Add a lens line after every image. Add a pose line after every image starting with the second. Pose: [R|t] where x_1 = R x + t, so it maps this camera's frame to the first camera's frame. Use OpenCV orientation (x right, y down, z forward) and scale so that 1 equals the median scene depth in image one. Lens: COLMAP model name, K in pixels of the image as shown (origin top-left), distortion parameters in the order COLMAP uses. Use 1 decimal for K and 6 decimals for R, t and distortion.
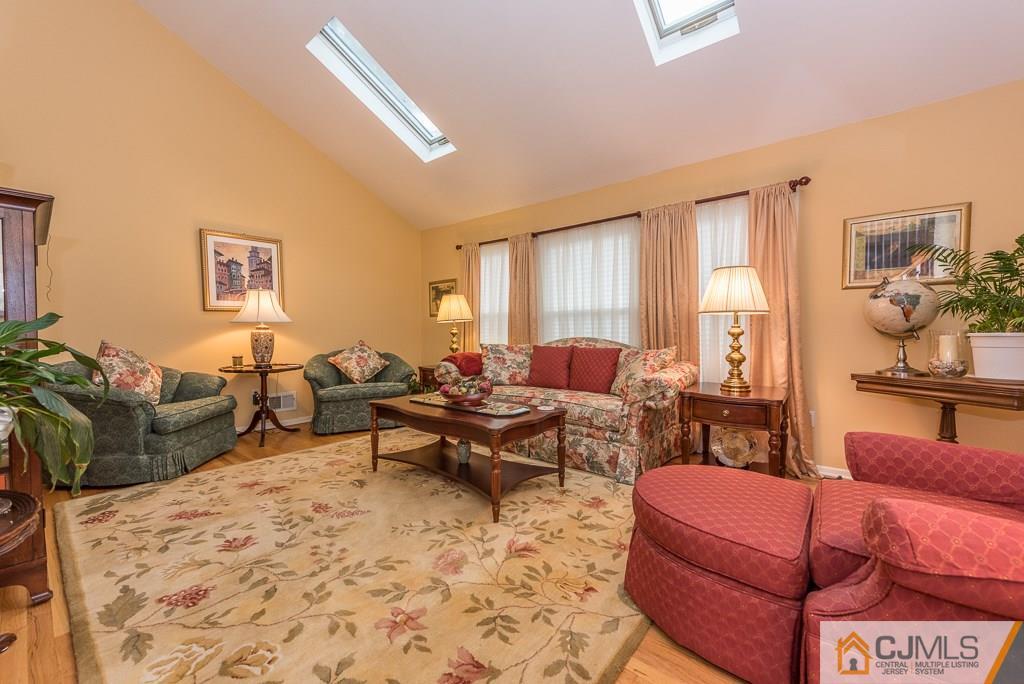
lens RADIAL K [[401.0, 0, 509.4], [0, 401.0, 339.7], [0, 0, 1]] dist [0.000184, -0.000201]
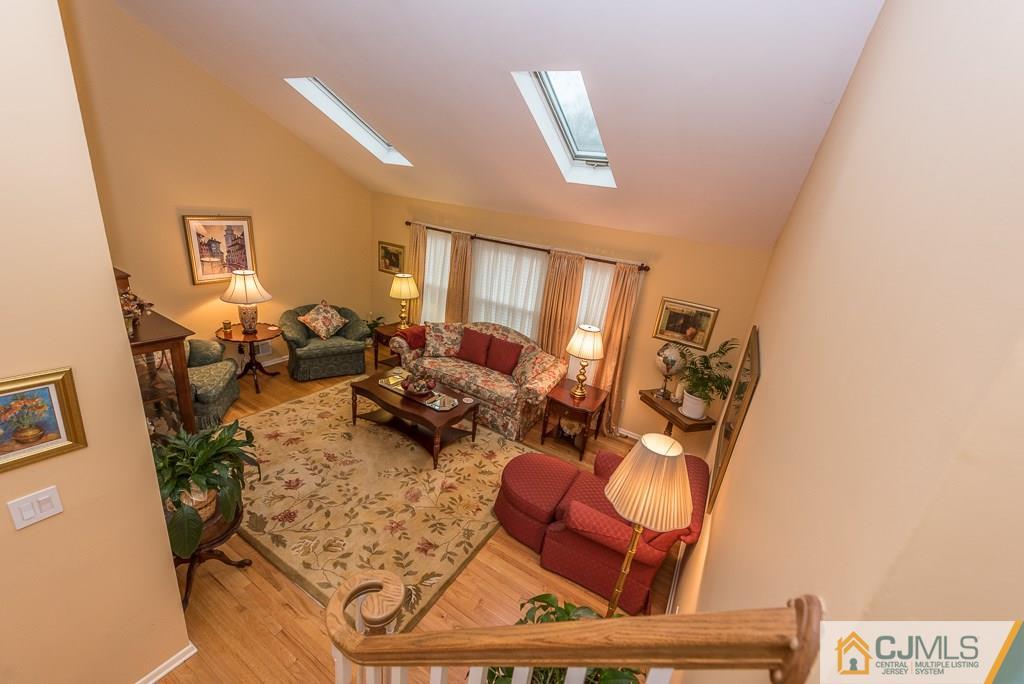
lens RADIAL K [[401.0, 0, 509.4], [0, 401.0, 339.7], [0, 0, 1]] dist [0.000184, -0.000201]
pose [[0.980425, 0.062691, 0.186644, -0.060460], [-0.117439, 0.947065, 0.298792, -0.536301], [-0.158032, -0.314863, 0.935888, -0.459006]]
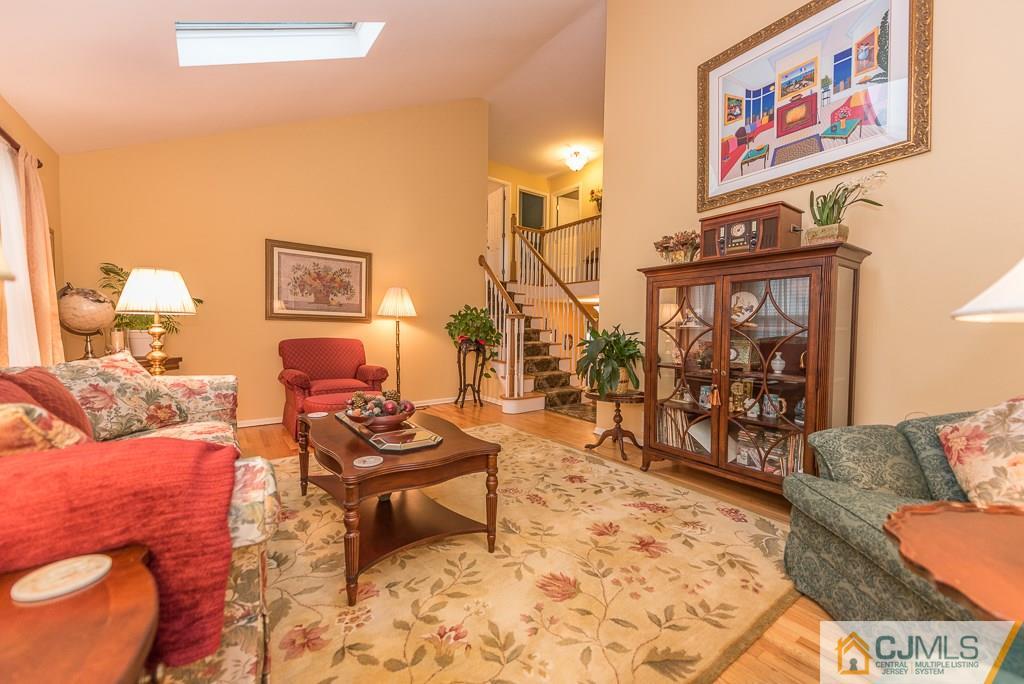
lens RADIAL K [[401.0, 0, 509.4], [0, 401.0, 339.7], [0, 0, 1]] dist [0.000184, -0.000201]
pose [[-0.968804, -0.015928, 0.247316, -0.542426], [-0.004084, 0.998823, 0.048327, -0.053360], [-0.247795, 0.045809, -0.967729, 1.678320]]
